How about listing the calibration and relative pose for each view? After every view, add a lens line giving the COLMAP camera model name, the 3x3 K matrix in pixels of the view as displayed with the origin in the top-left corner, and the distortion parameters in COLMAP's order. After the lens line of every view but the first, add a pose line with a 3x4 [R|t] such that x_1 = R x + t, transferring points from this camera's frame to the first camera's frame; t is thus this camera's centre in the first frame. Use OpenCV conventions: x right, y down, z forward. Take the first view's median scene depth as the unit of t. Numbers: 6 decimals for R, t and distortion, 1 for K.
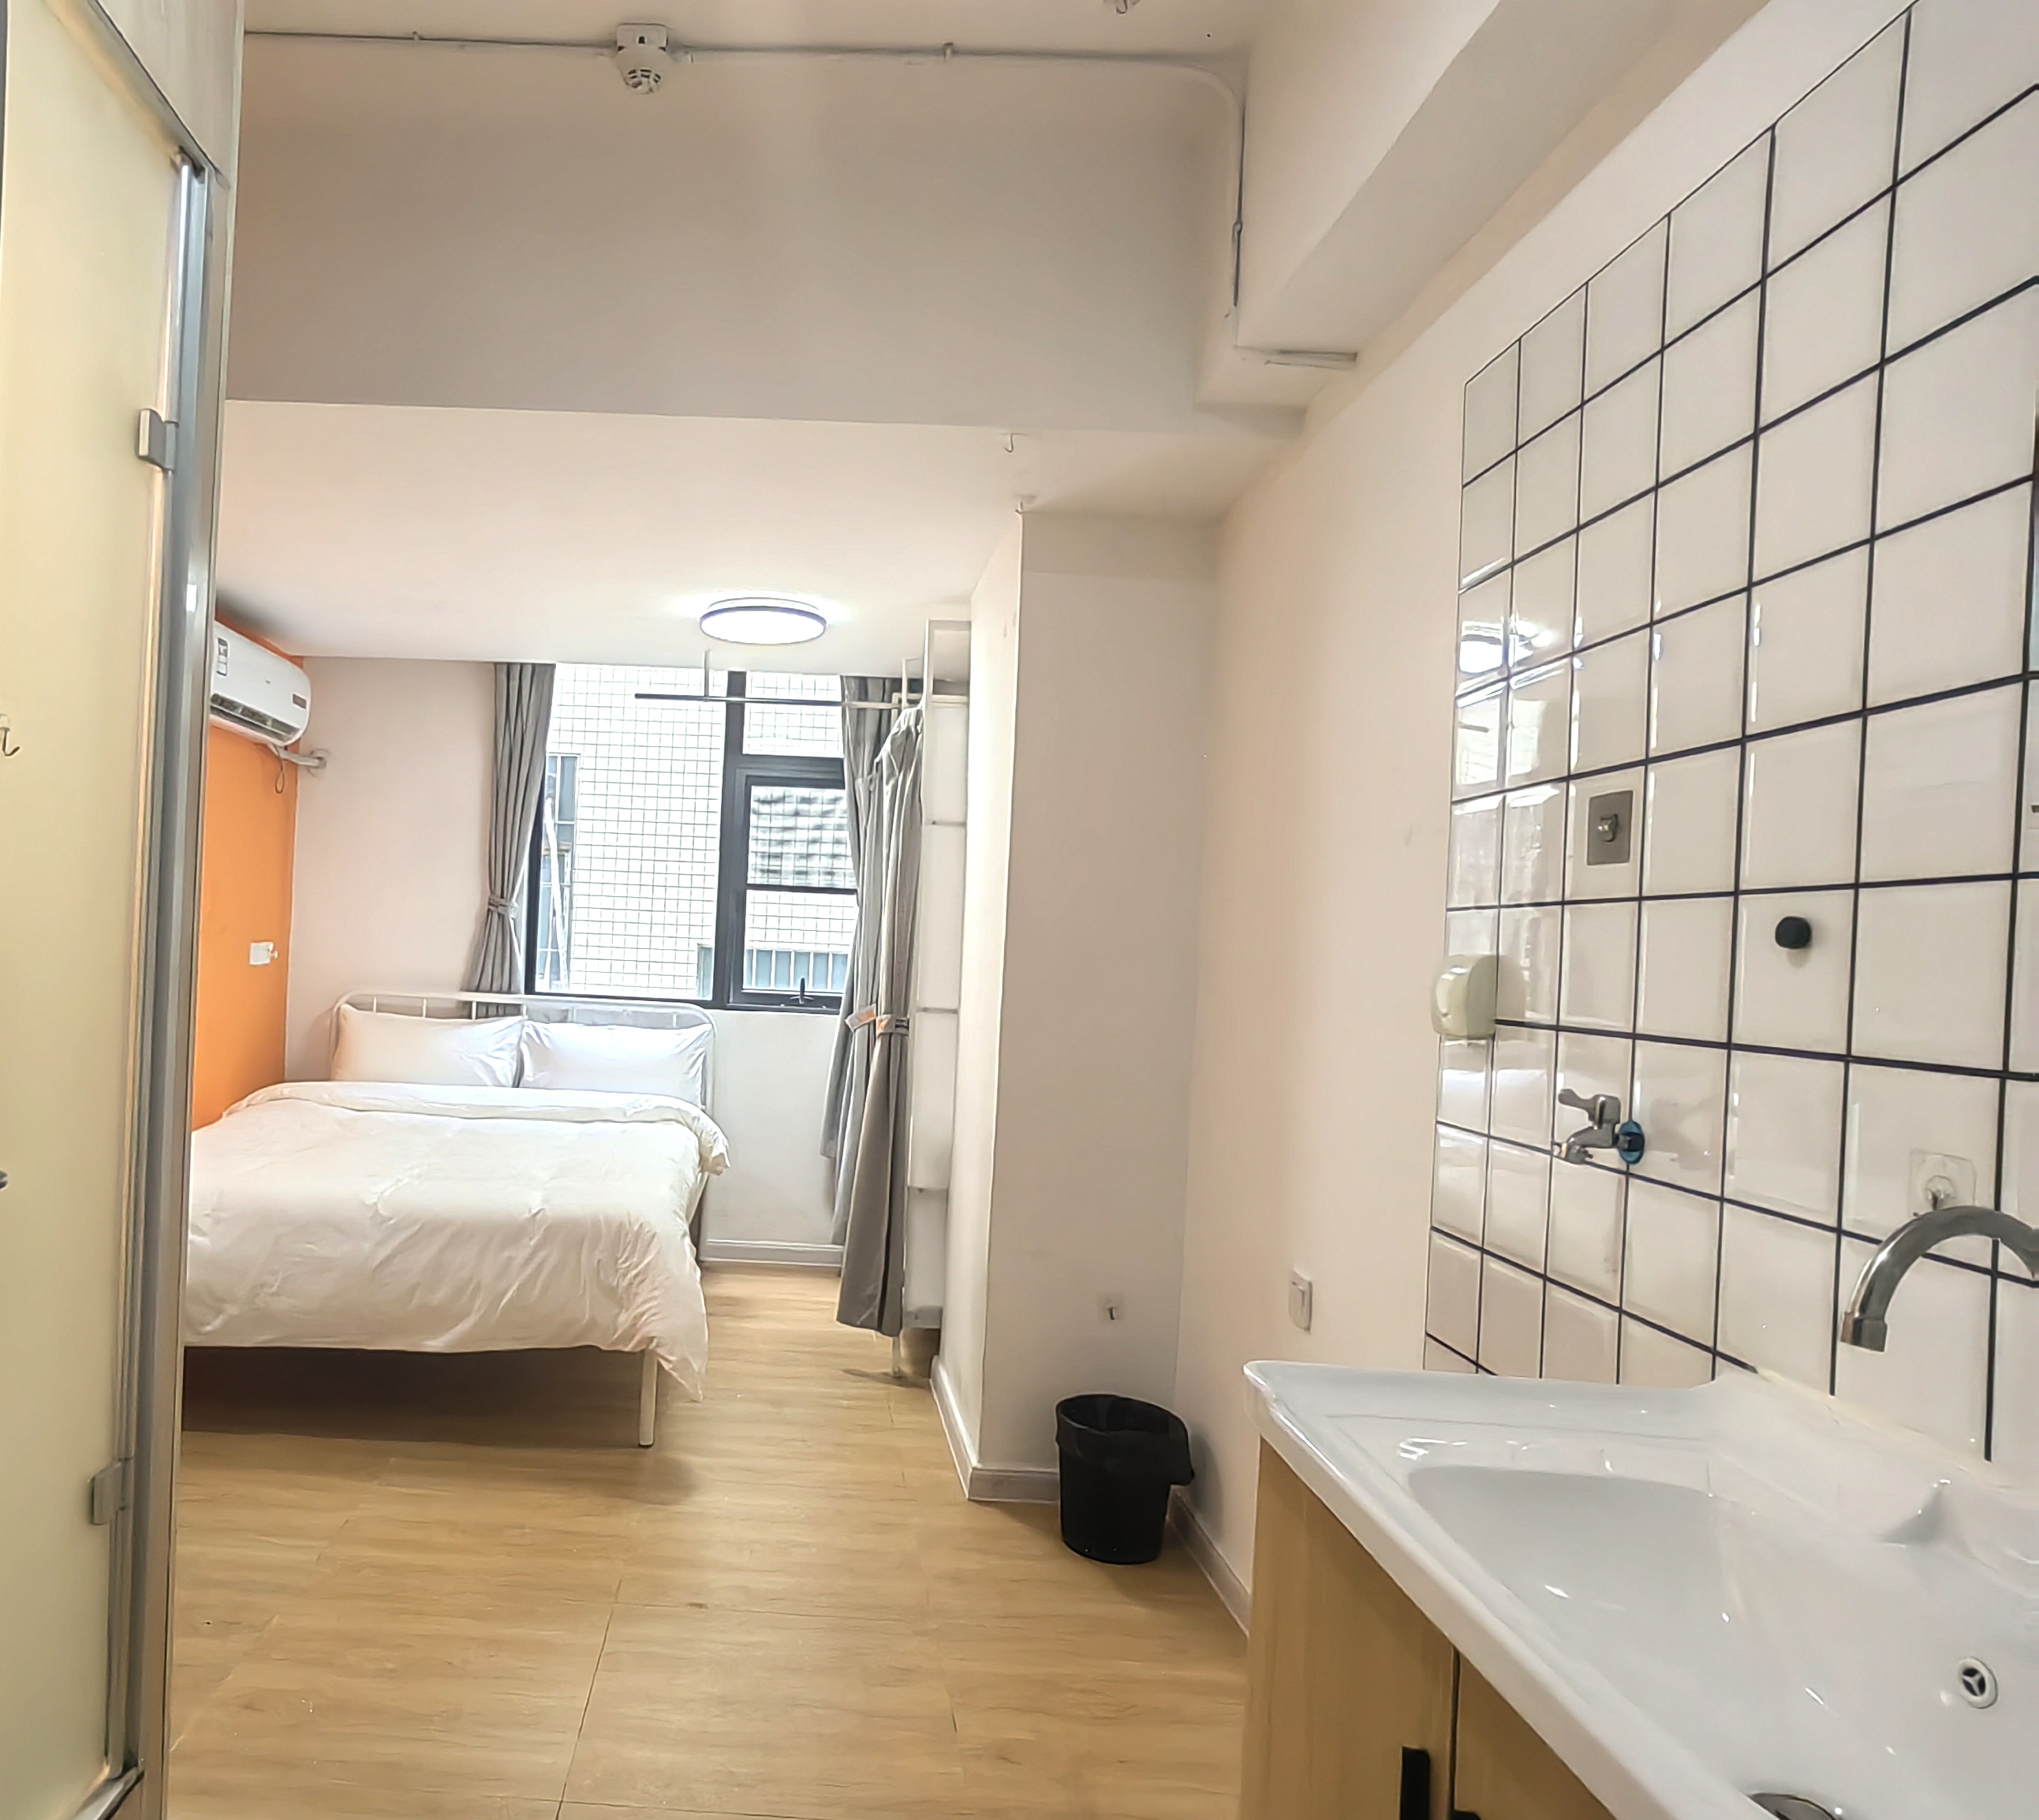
lens RADIAL K [[1606.9, 0, 1019.5], [0, 1606.9, 910.0], [0, 0, 1]] dist [-0.000980, 0.001053]
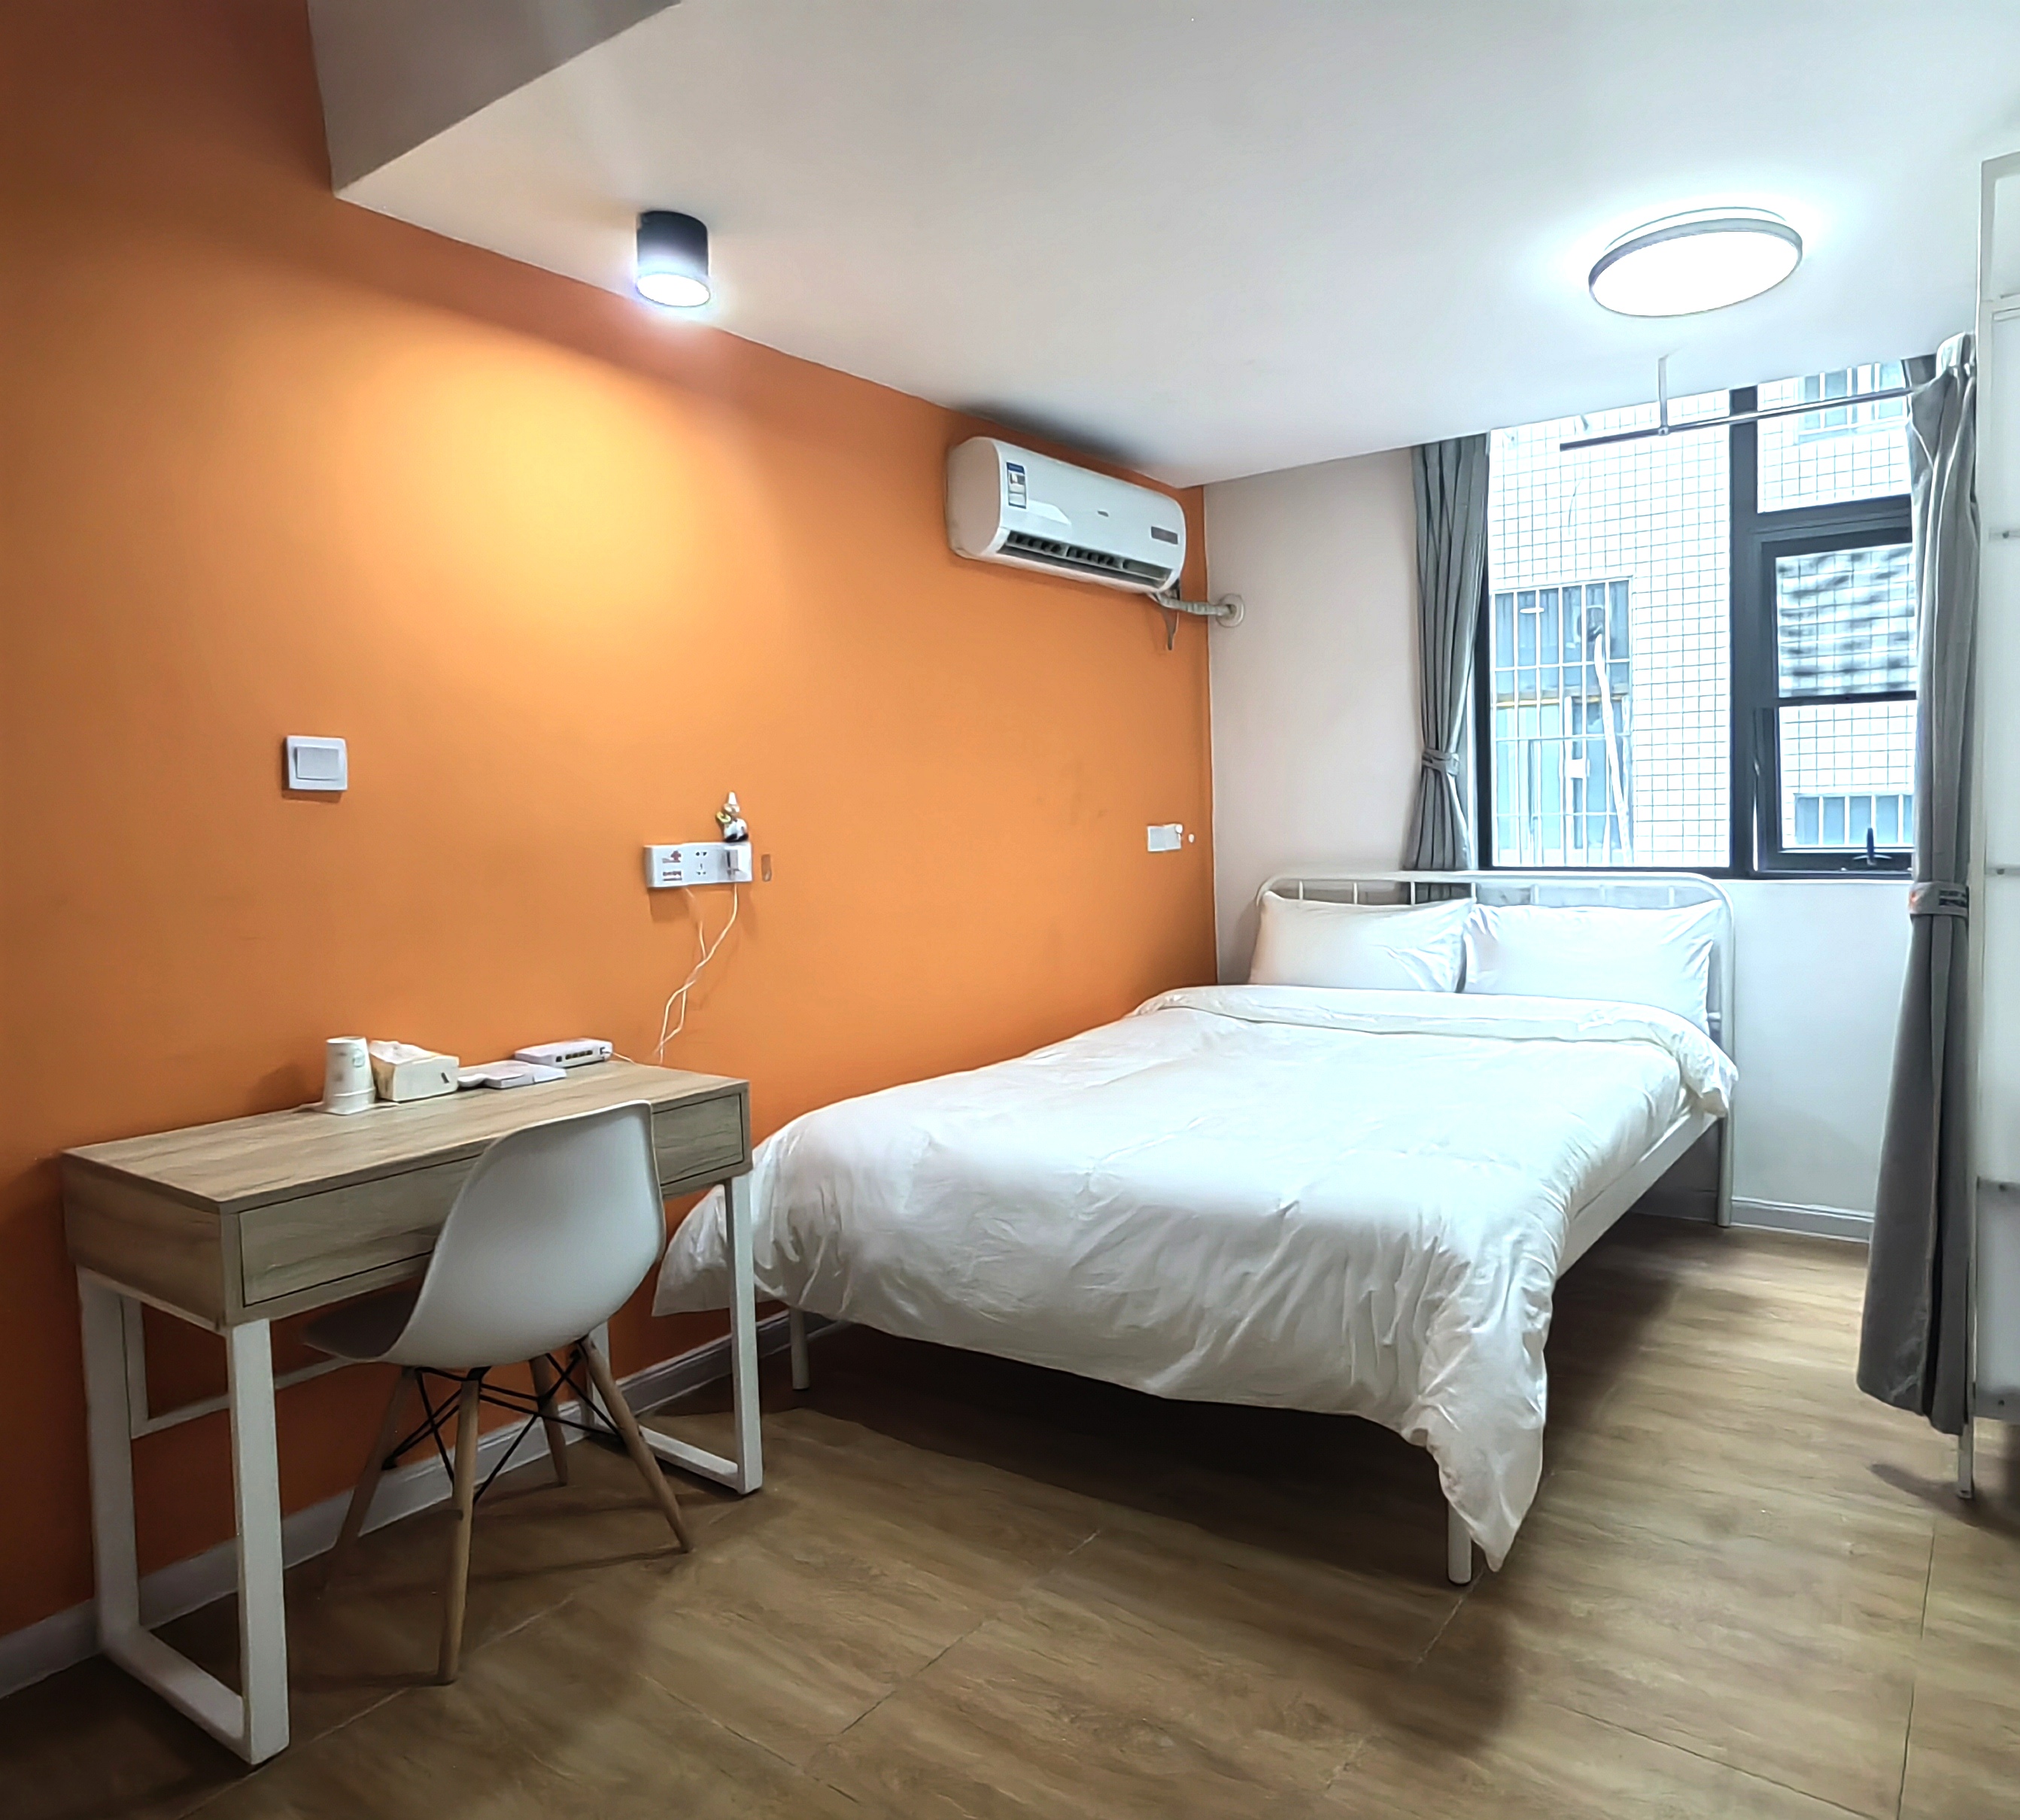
lens RADIAL K [[1595.3, 0, 1010.0], [0, 1595.3, 921.4], [0, 0, 1]] dist [-0.048753, 0.006377]
pose [[0.754843, -0.023761, -0.655475, 0.027358], [0.080147, 0.995196, 0.056222, 0.015880], [0.650990, -0.094973, 0.753121, 0.271691]]
